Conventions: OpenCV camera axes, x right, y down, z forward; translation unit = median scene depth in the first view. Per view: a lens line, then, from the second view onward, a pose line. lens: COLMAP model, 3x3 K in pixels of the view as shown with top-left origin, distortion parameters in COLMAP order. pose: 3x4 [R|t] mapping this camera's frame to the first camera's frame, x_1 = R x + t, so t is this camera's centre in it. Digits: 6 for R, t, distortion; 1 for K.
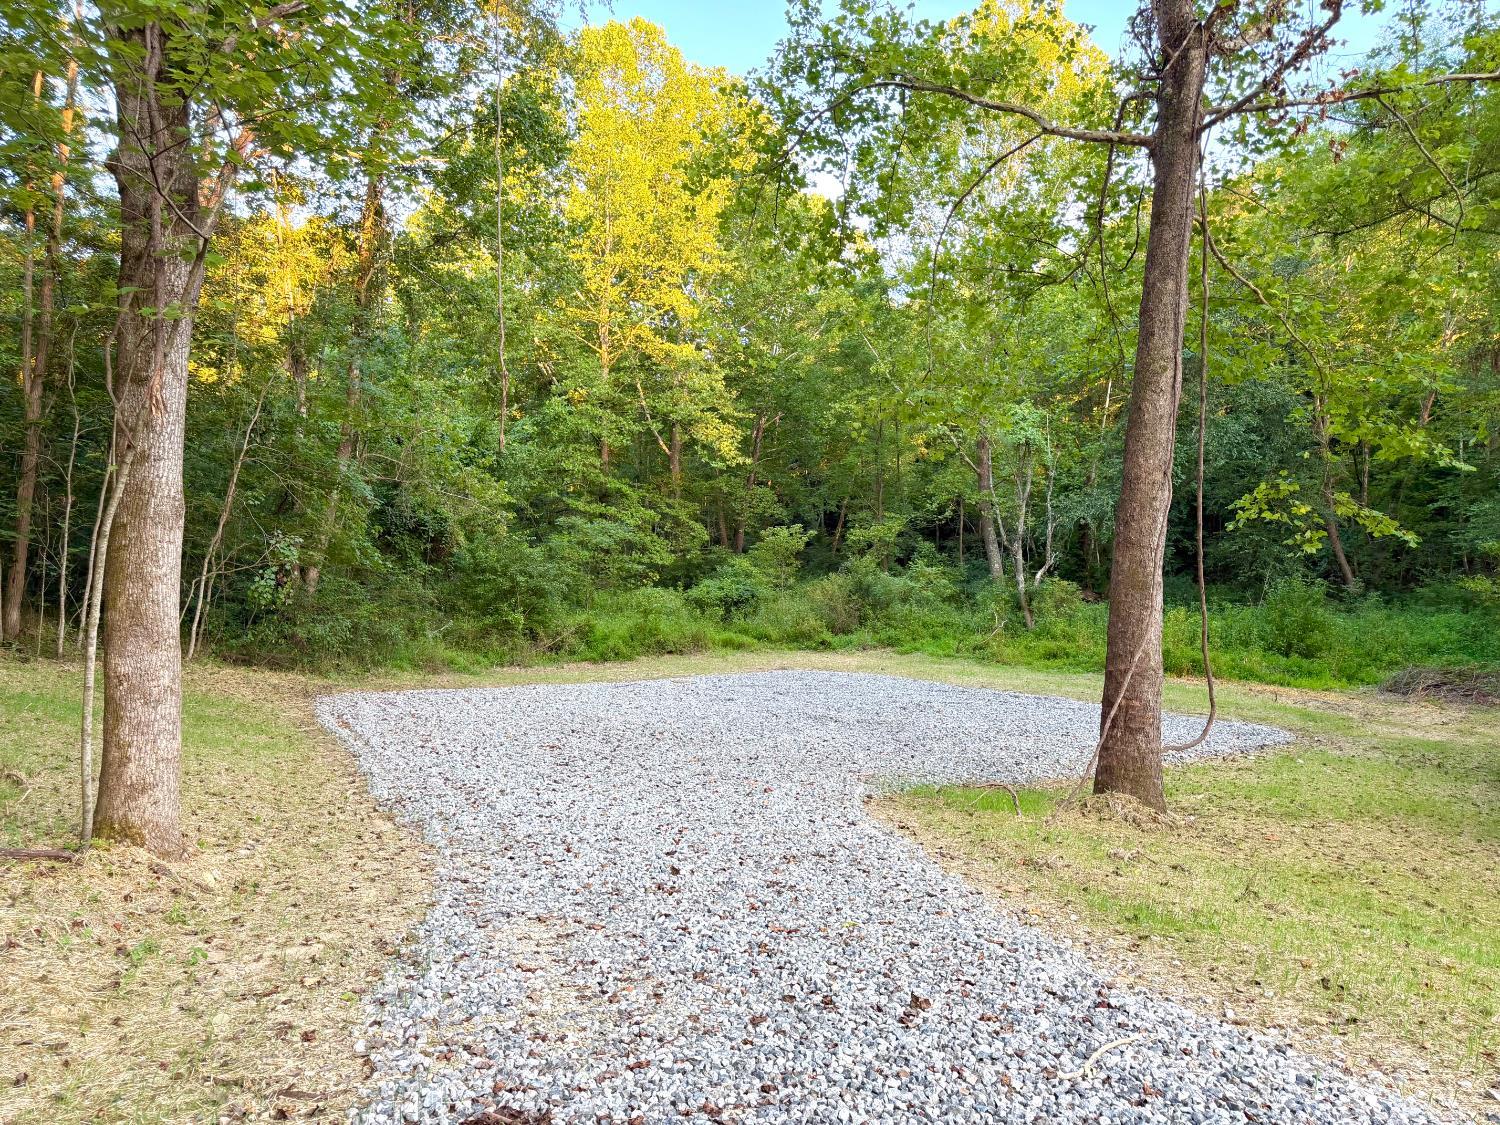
lens RADIAL K [[1048.4, 0, 740.6], [0, 1048.4, 566.7], [0, 0, 1]] dist [0.076654, -0.092201]
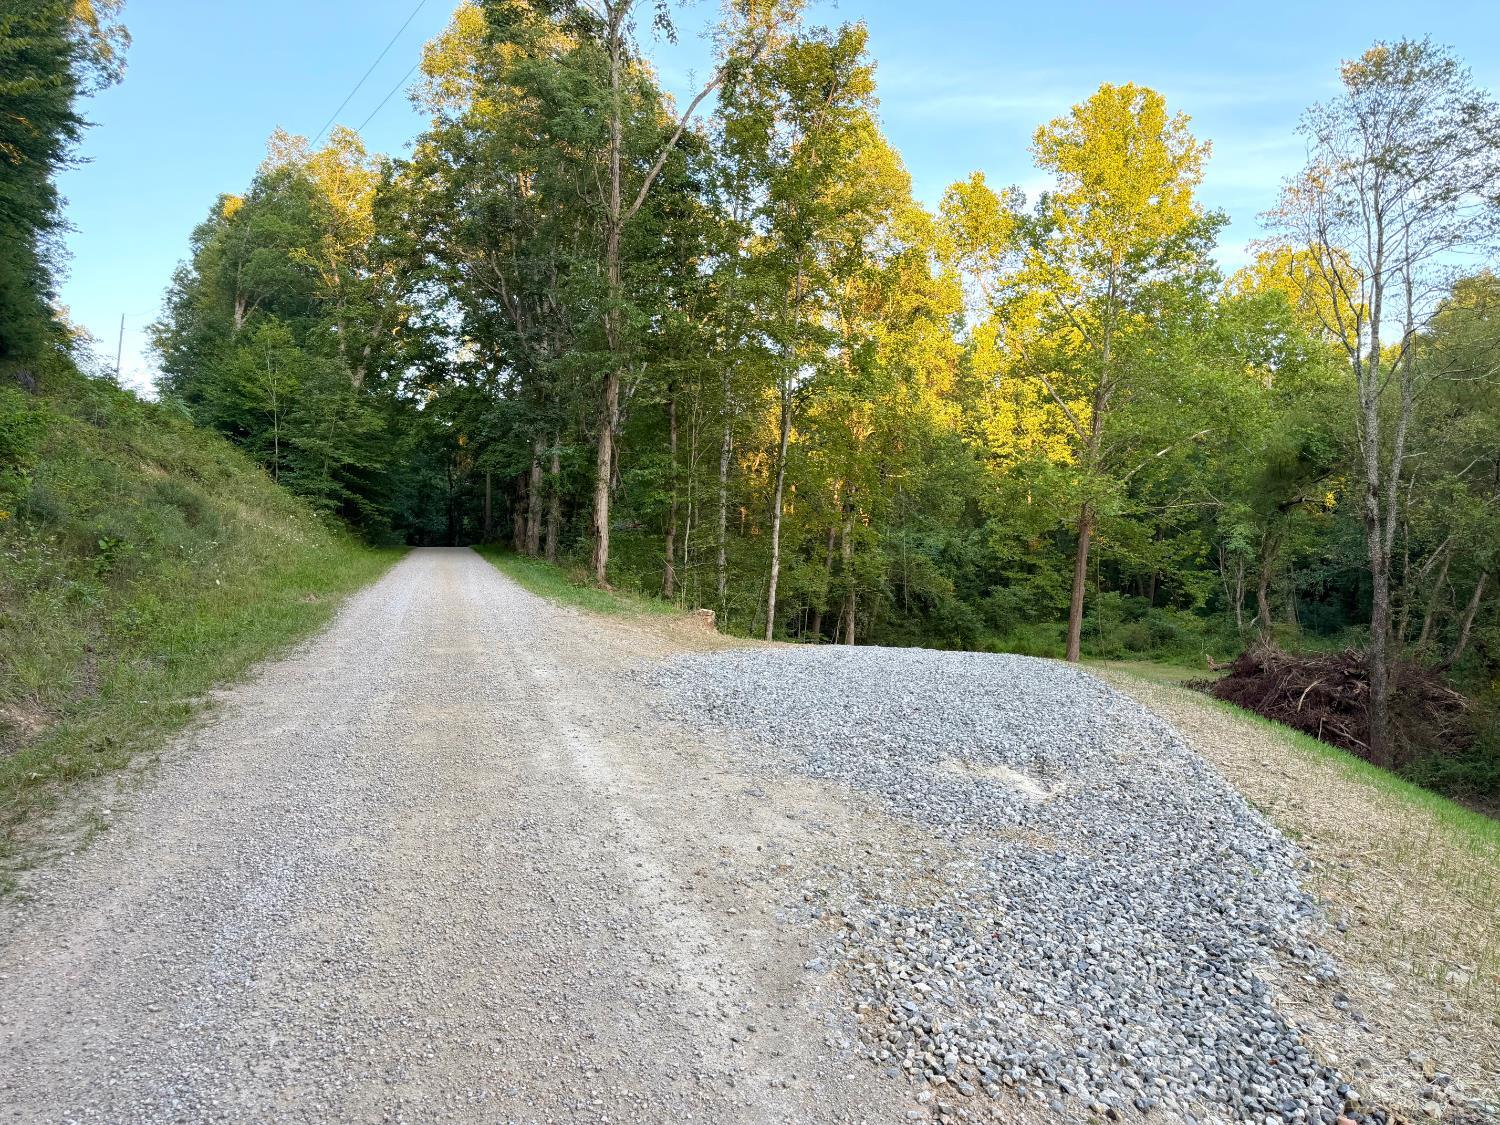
lens RADIAL K [[1048.4, 0, 740.6], [0, 1048.4, 566.7], [0, 0, 1]] dist [0.076654, -0.092201]
pose [[0.874417, -0.016257, -0.484902, 0.461836], [0.014469, 0.999868, -0.007431, -0.097190], [0.484959, -0.000518, 0.874537, -1.150417]]
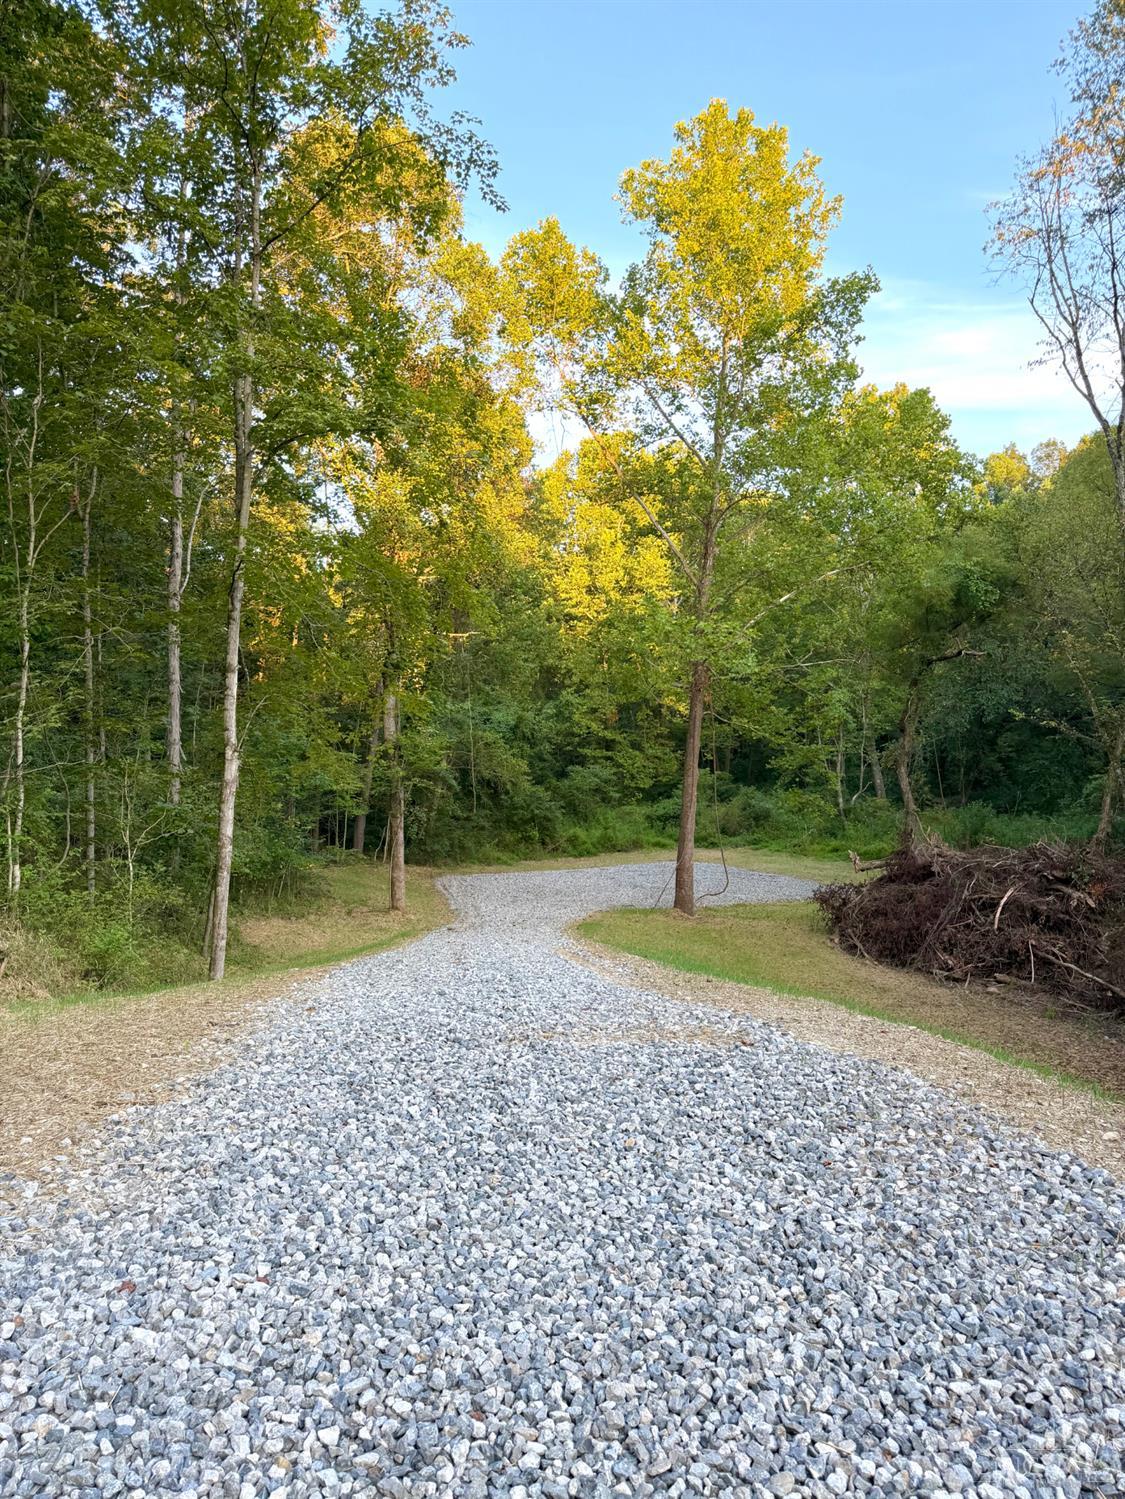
lens RADIAL K [[1047.7, 0, 565.7], [0, 1047.7, 759.7], [0, 0, 1]] dist [0.076654, -0.092201]
pose [[0.965652, -0.035941, -0.257341, 0.320633], [0.040823, 0.999073, 0.013653, -0.104827], [0.256611, -0.023690, 0.966224, -0.770223]]
